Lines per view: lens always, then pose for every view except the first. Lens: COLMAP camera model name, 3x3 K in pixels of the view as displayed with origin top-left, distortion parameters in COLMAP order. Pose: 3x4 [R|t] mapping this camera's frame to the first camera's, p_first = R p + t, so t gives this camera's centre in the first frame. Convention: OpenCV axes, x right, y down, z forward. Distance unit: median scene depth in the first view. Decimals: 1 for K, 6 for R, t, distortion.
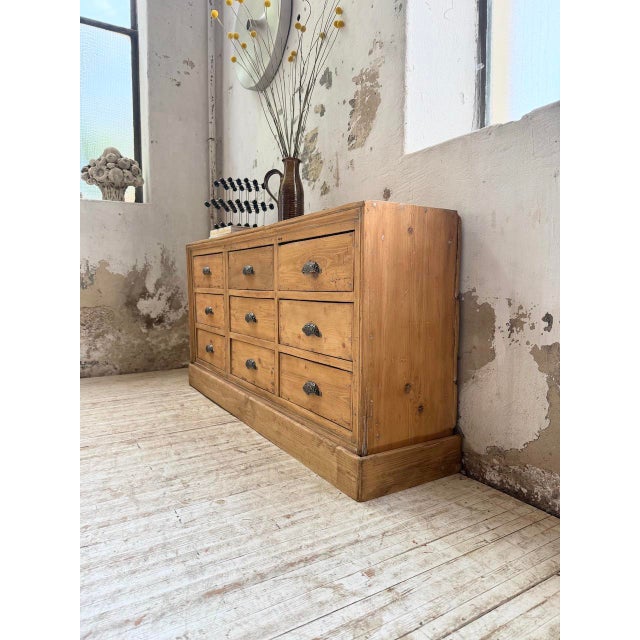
lens RADIAL K [[453.1, 0, 323.3], [0, 453.1, 322.1], [0, 0, 1]] dist [0.059384, -0.110724]
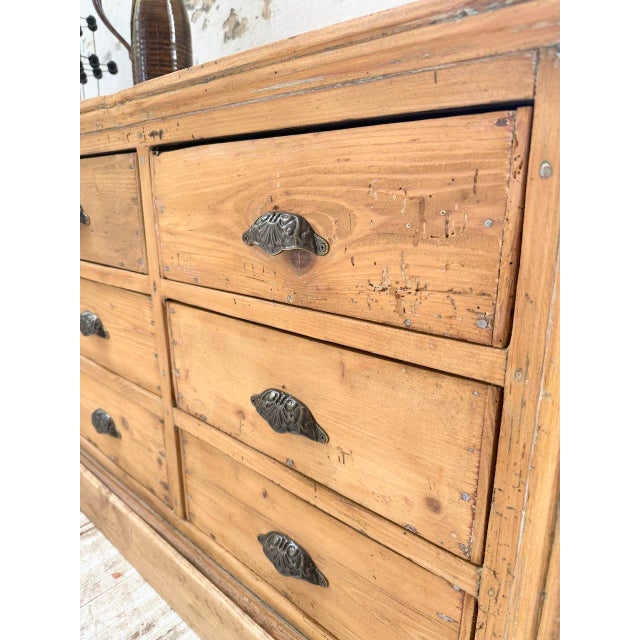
lens RADIAL K [[461.8, 0, 320.0], [0, 461.8, 320.0], [0, 0, 1]] dist [0.009876, -0.048339]
pose [[0.956887, -0.079759, 0.279296, -0.091857], [0.026274, 0.981386, 0.190241, -0.114915], [-0.289271, -0.174701, 0.941171, 0.652365]]
